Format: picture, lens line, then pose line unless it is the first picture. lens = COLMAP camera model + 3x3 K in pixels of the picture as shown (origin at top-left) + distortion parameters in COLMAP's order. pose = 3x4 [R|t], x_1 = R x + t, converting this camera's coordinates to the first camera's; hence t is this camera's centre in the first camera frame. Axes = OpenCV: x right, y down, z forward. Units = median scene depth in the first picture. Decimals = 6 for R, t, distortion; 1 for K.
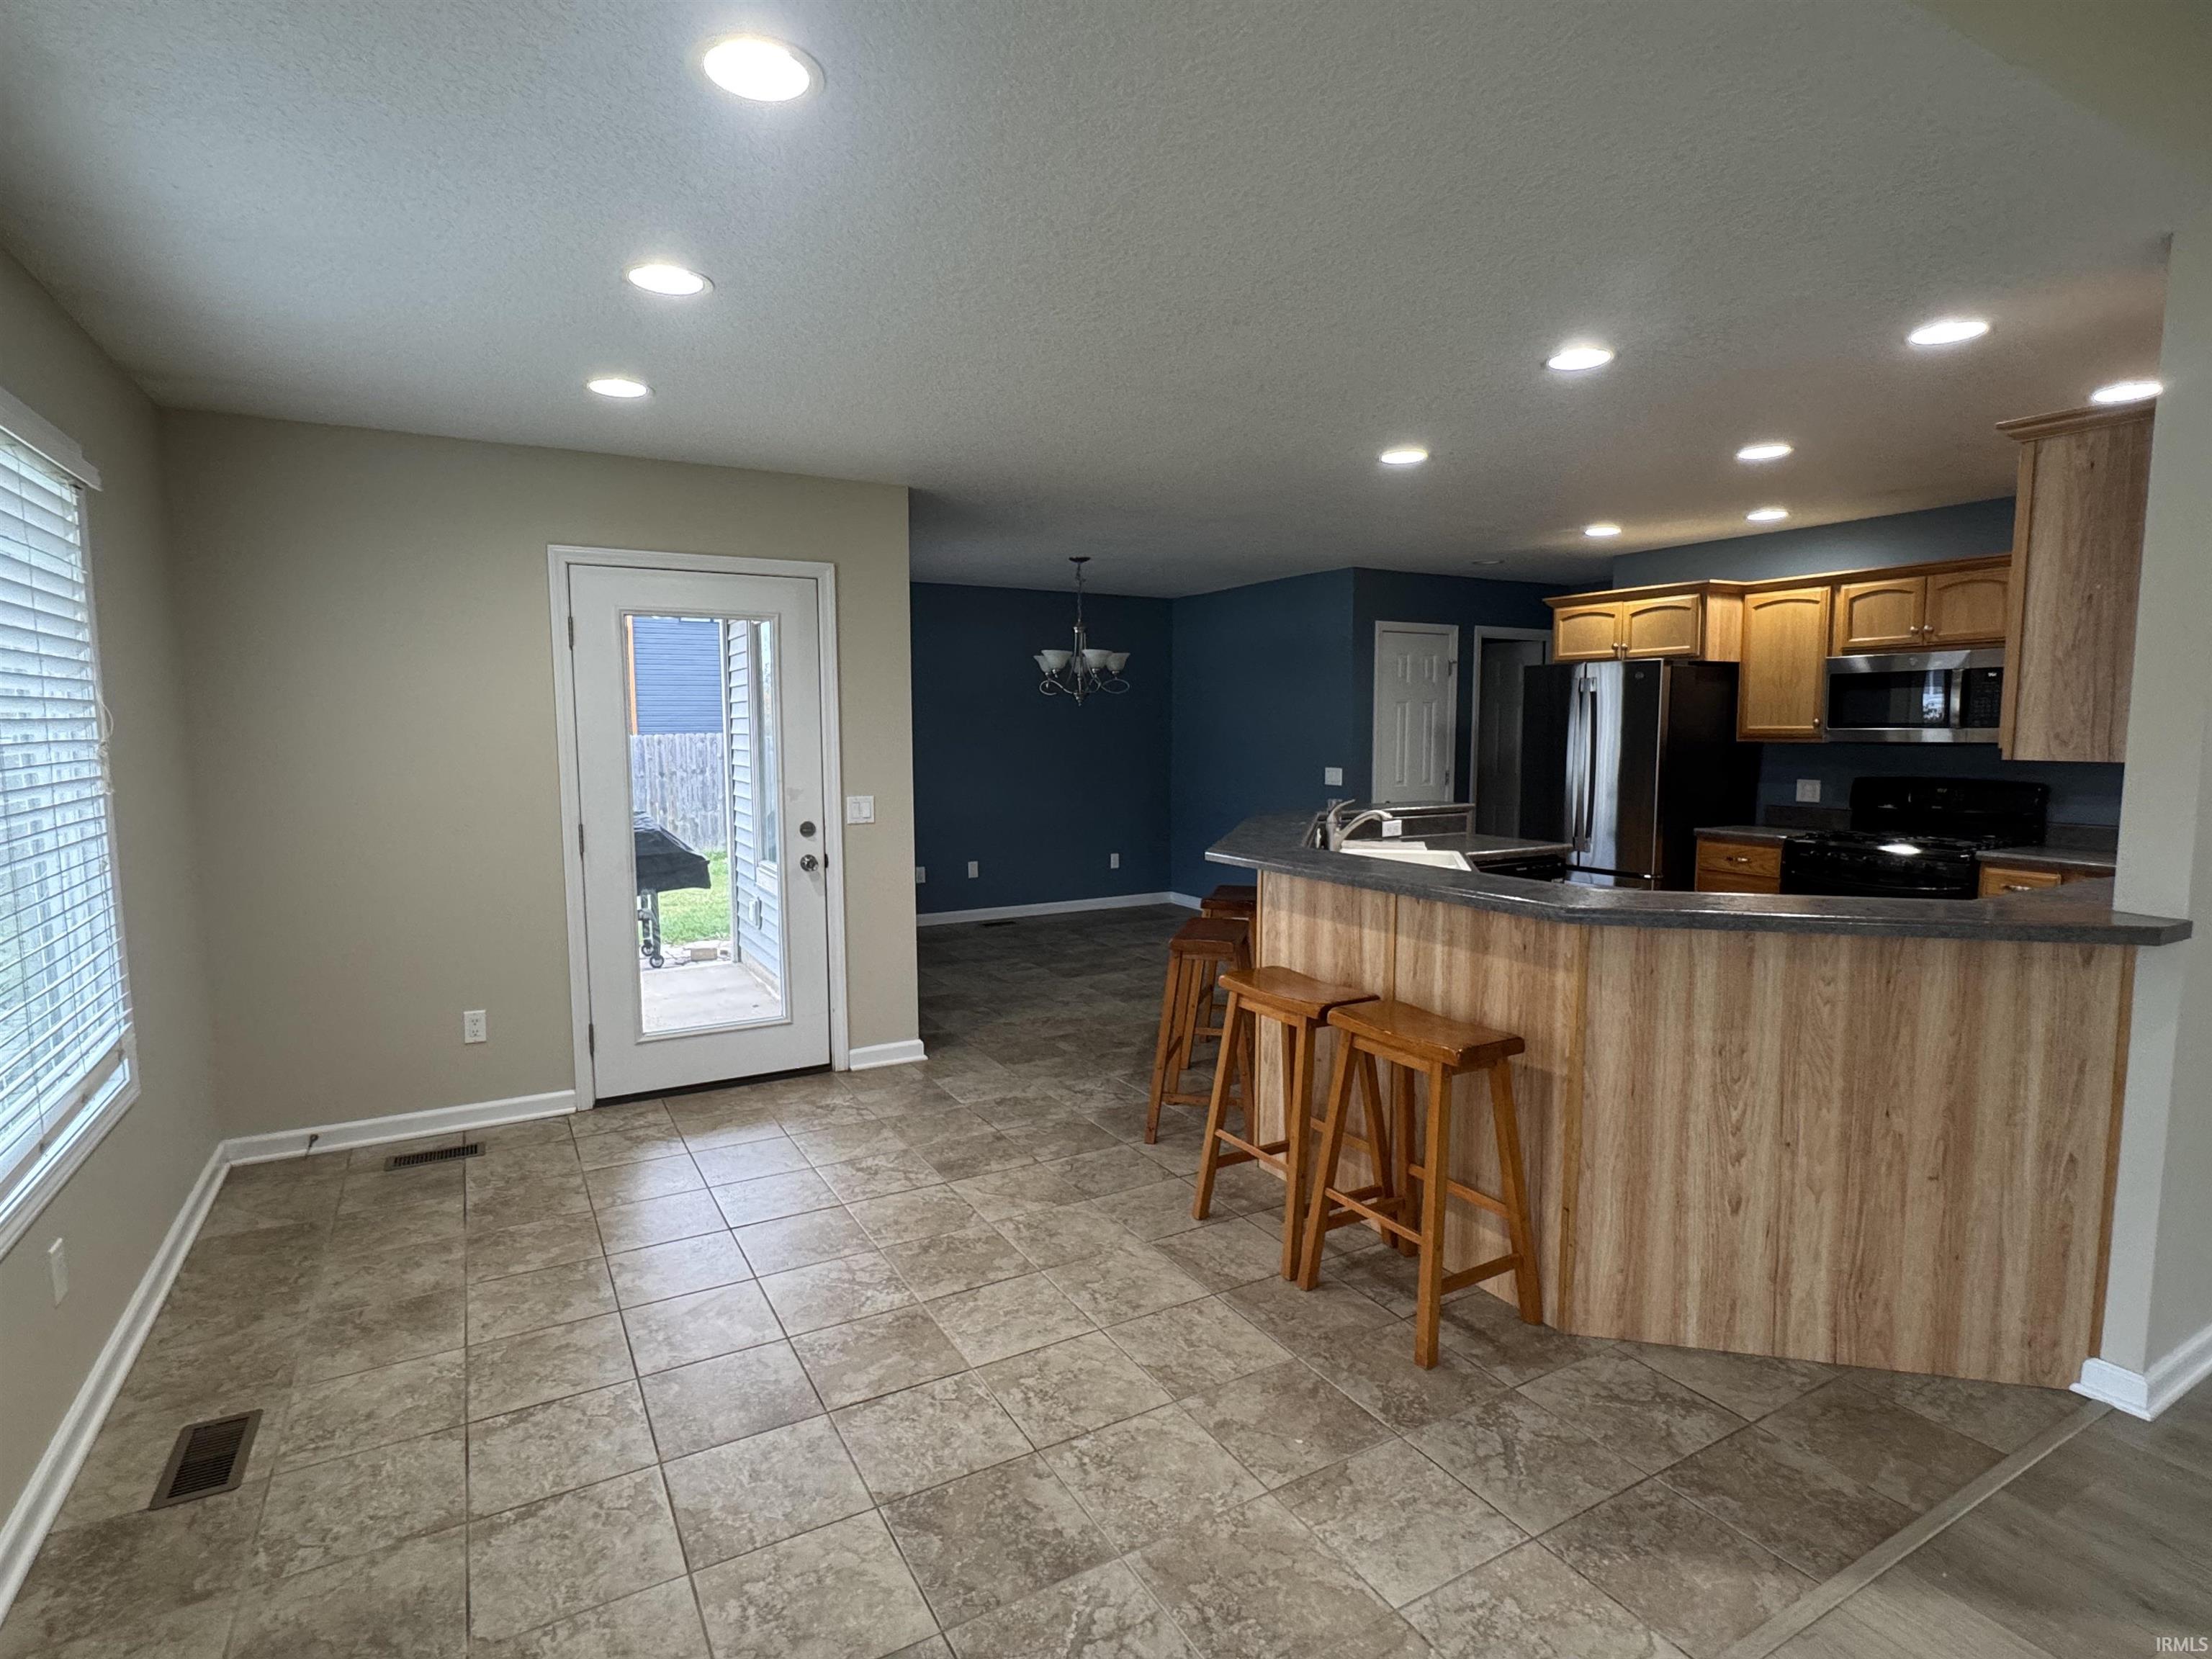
lens RADIAL K [[1128.2, 0, 1106.0], [0, 1128.2, 829.5], [0, 0, 1]] dist [-0.002652, 0.000152]
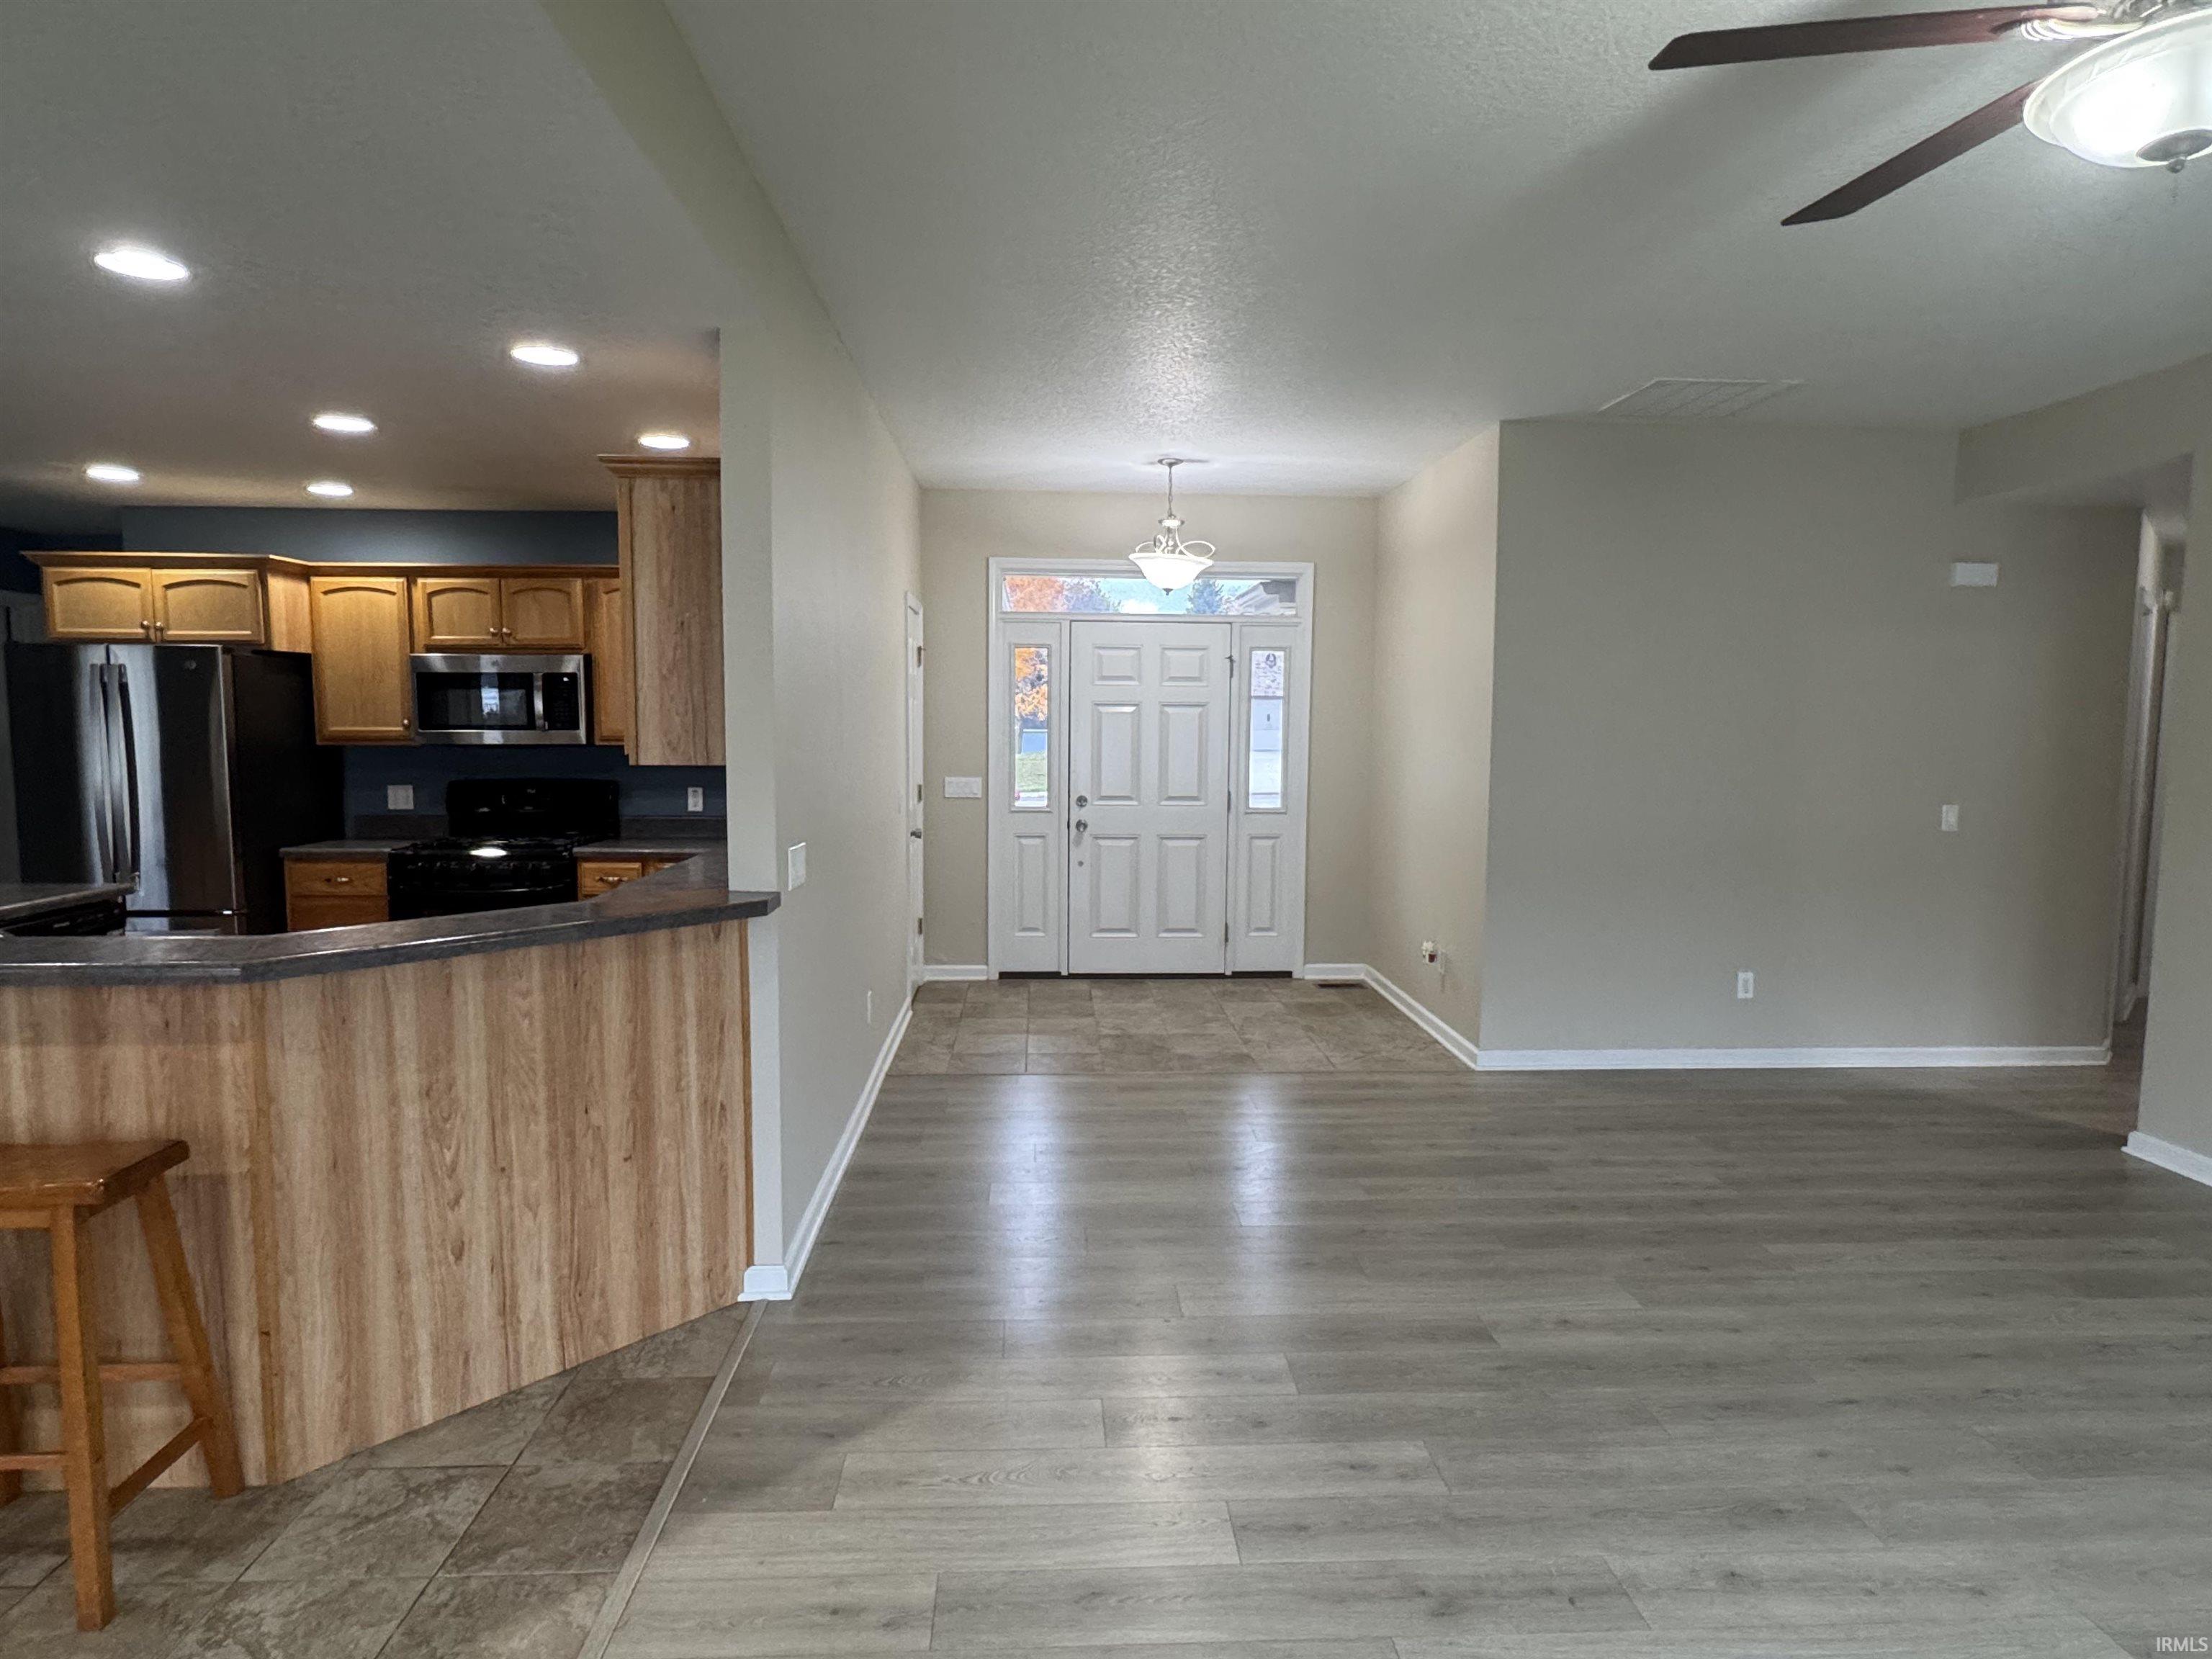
lens RADIAL K [[1284.8, 0, 1114.6], [0, 1284.8, 829.1], [0, 0, 1]] dist [-0.002140, 0.001724]
pose [[0.446189, -0.070831, 0.892131, -0.120282], [0.076225, 0.996248, 0.040974, -0.016379], [-0.891687, 0.049720, 0.449914, 0.022230]]
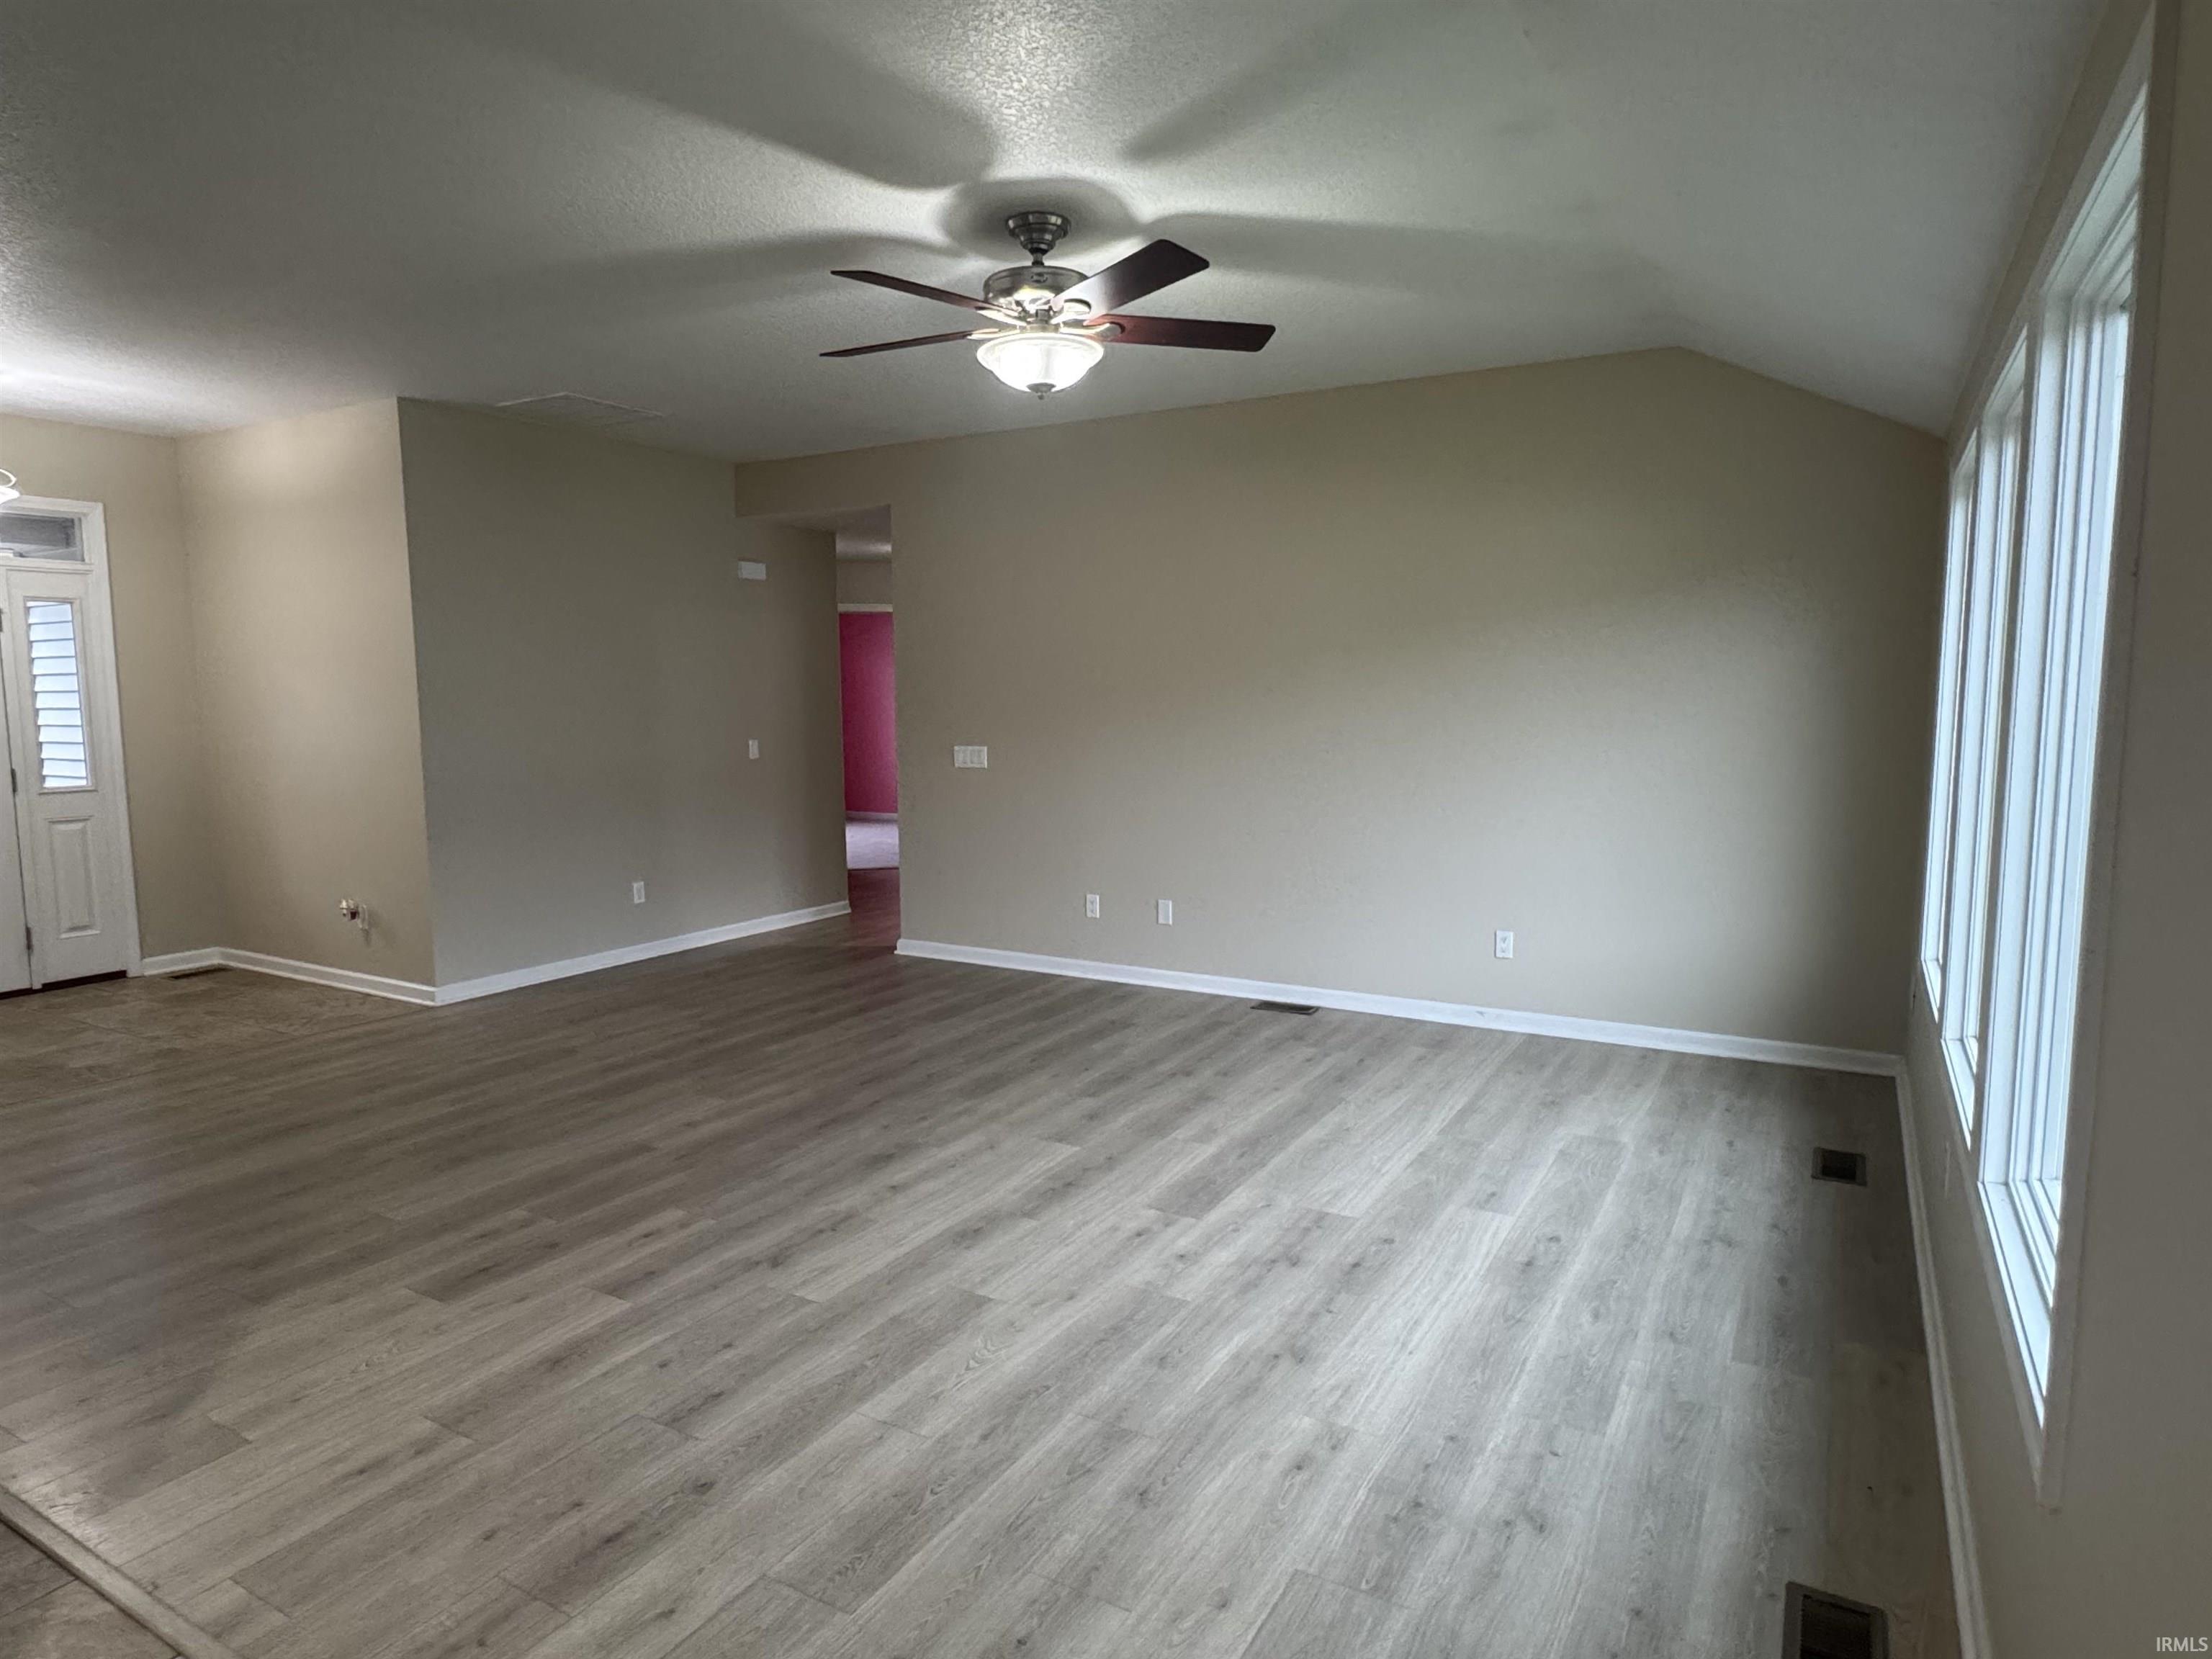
lens RADIAL K [[1284.8, 0, 1114.6], [0, 1284.8, 829.1], [0, 0, 1]] dist [-0.002140, 0.001724]
pose [[-0.506970, -0.088843, 0.857373, -0.527262], [0.088519, 0.984049, 0.154311, -0.041095], [-0.857407, 0.154125, -0.491019, 0.508652]]
